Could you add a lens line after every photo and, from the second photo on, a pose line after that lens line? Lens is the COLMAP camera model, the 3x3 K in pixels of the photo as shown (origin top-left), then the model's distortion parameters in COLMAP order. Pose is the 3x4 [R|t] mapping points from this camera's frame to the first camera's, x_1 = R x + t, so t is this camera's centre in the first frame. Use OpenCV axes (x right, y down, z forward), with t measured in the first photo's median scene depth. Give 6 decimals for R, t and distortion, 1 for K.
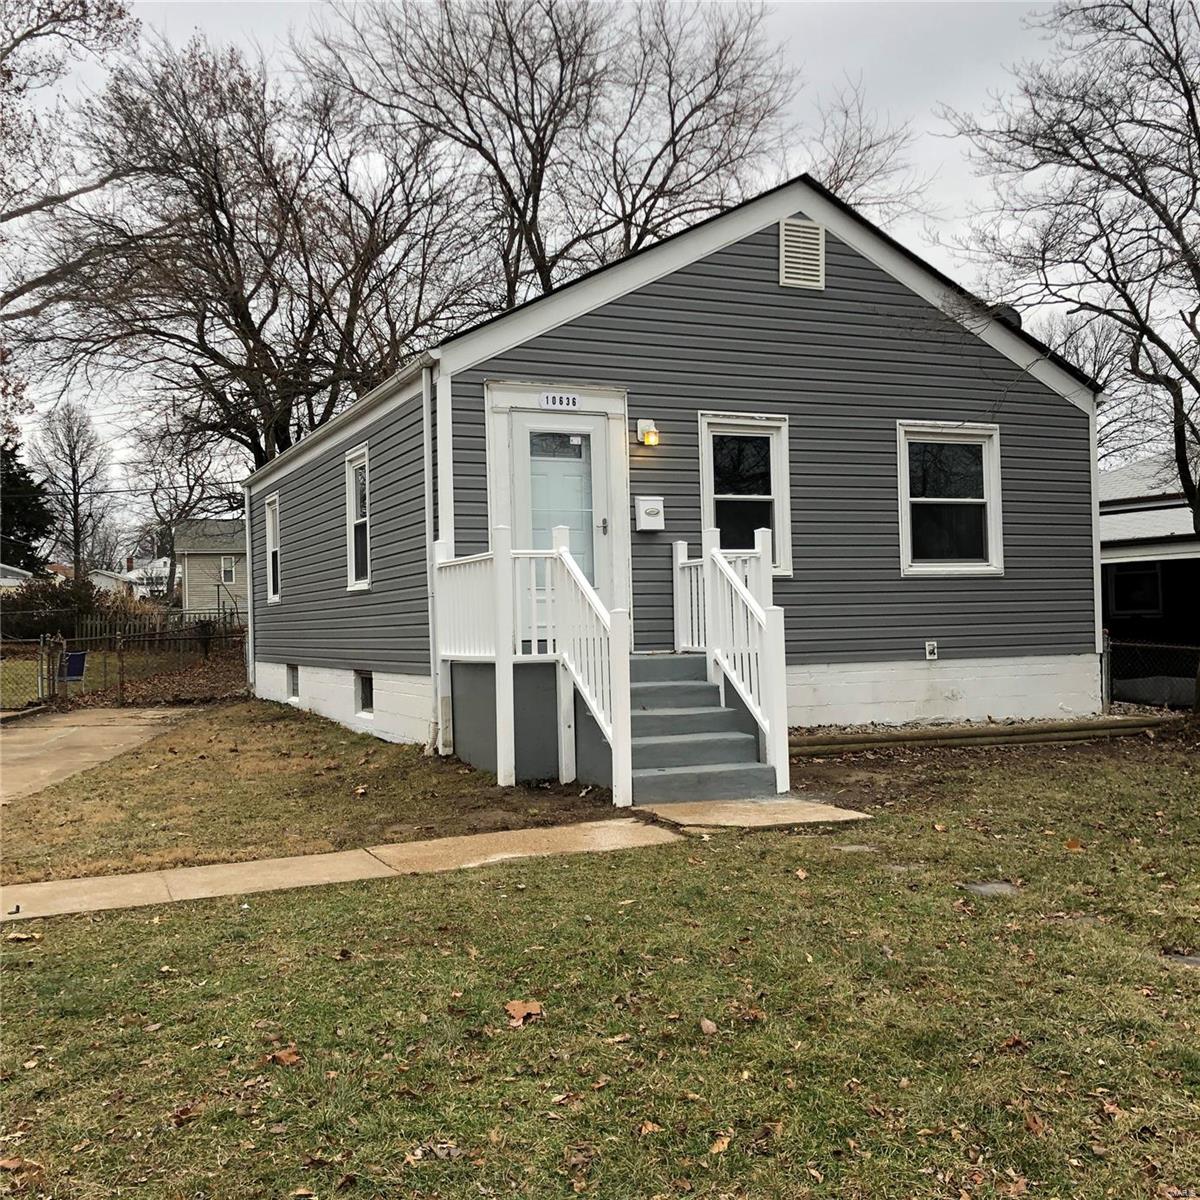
lens RADIAL K [[1364.6, 0, 600.0], [0, 1364.6, 600.0], [0, 0, 1]] dist [0.025149, -0.018790]
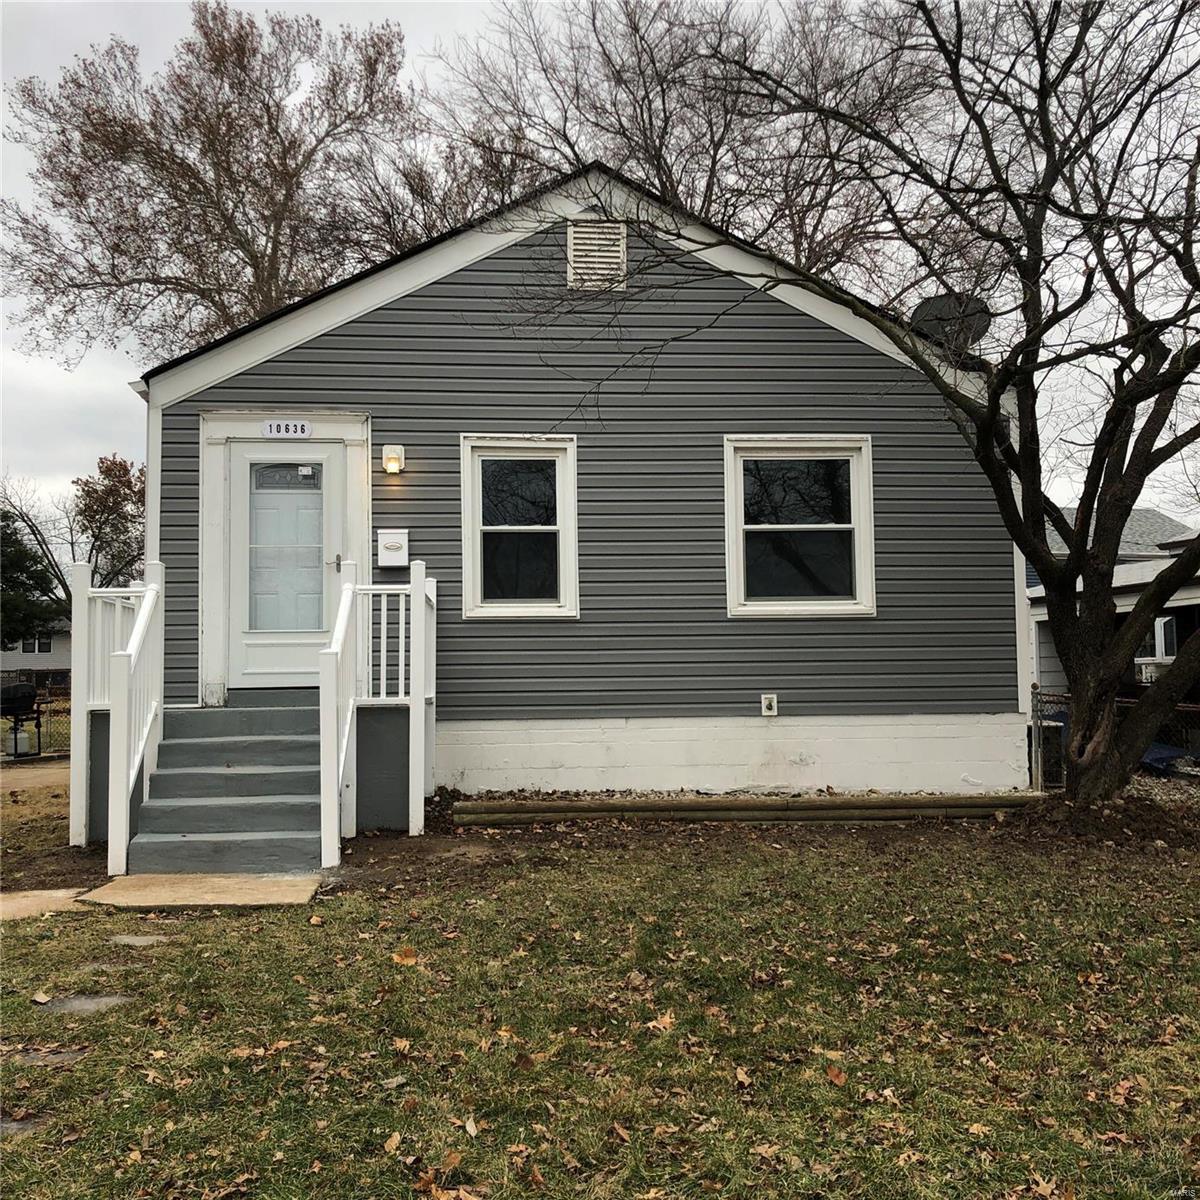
lens RADIAL K [[1364.6, 0, 600.0], [0, 1364.6, 600.0], [0, 0, 1]] dist [0.025149, -0.018790]
pose [[0.949072, -0.002383, -0.315051, 0.444991], [-0.005717, 0.999677, -0.024782, -0.006868], [0.315008, 0.025321, 0.948751, 0.176696]]
